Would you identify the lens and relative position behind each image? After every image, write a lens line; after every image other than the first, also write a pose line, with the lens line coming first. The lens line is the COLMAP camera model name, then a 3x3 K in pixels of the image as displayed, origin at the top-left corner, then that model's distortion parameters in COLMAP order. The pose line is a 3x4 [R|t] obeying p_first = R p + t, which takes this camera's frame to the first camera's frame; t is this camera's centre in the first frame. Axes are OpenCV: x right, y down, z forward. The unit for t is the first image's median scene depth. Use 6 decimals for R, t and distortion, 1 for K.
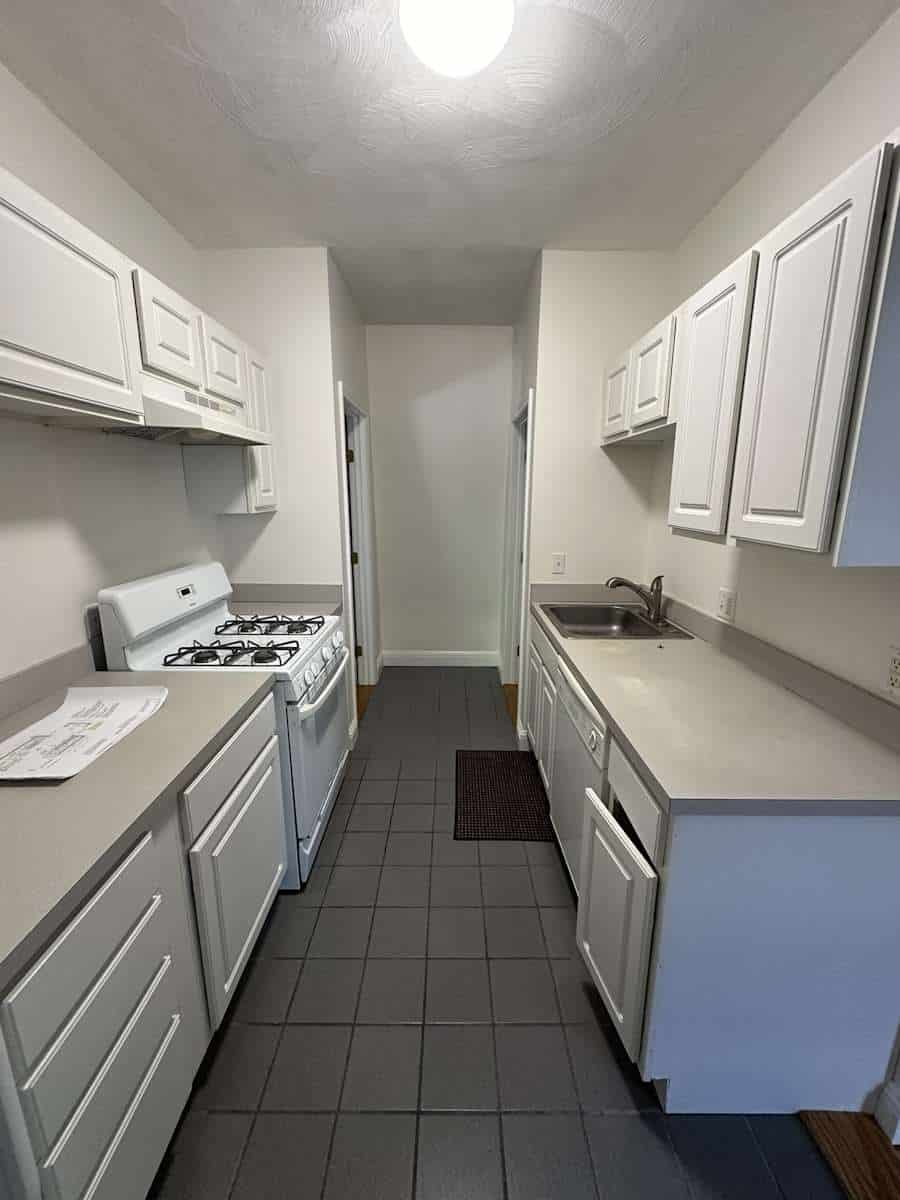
lens RADIAL K [[488.3, 0, 450.0], [0, 488.3, 600.0], [0, 0, 1]] dist [0.000210, -0.000001]
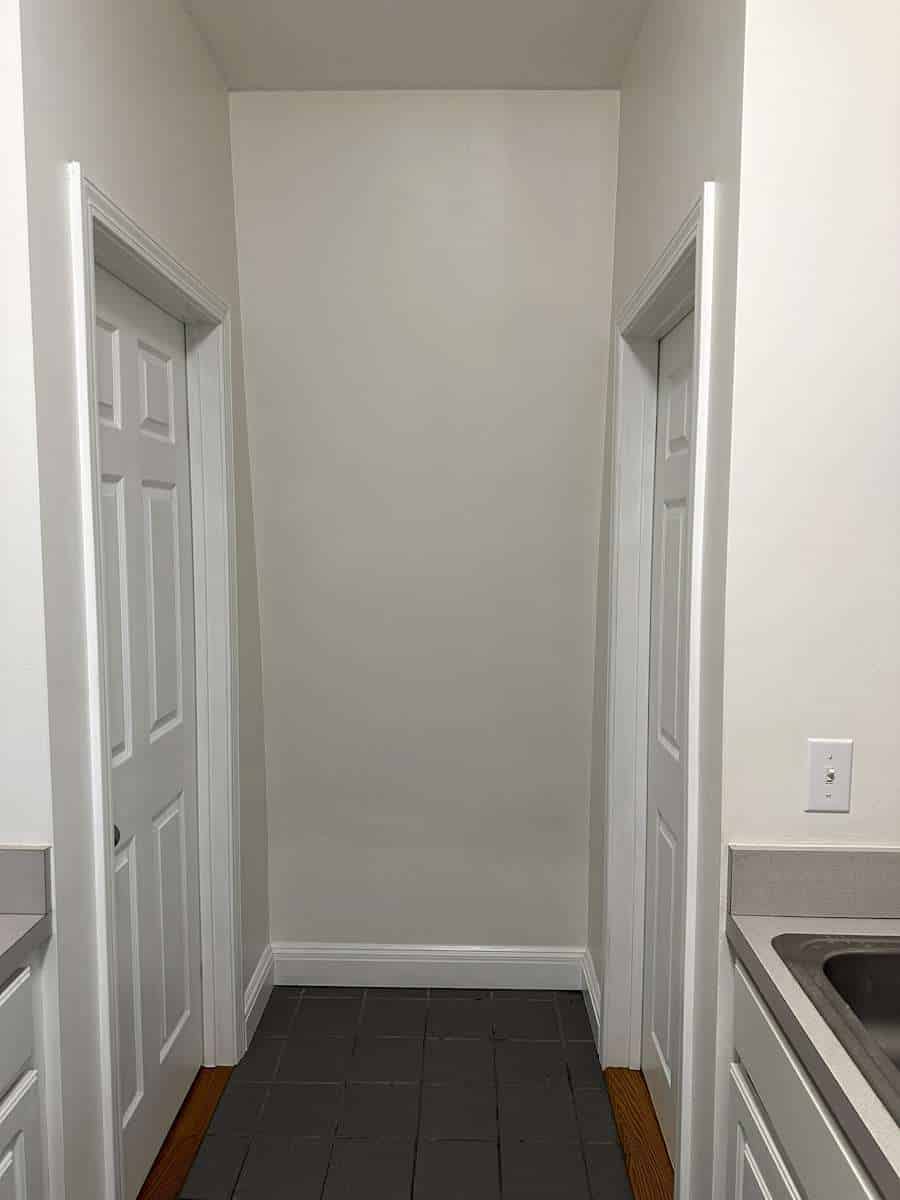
lens RADIAL K [[835.4, 0, 450.0], [0, 835.4, 600.0], [0, 0, 1]] dist [-0.135149, -0.000273]
pose [[0.999603, 0.003757, -0.027938, 0.019831], [-0.007394, 0.991318, -0.131274, -0.110741], [0.027202, 0.131429, 0.990952, 0.525671]]
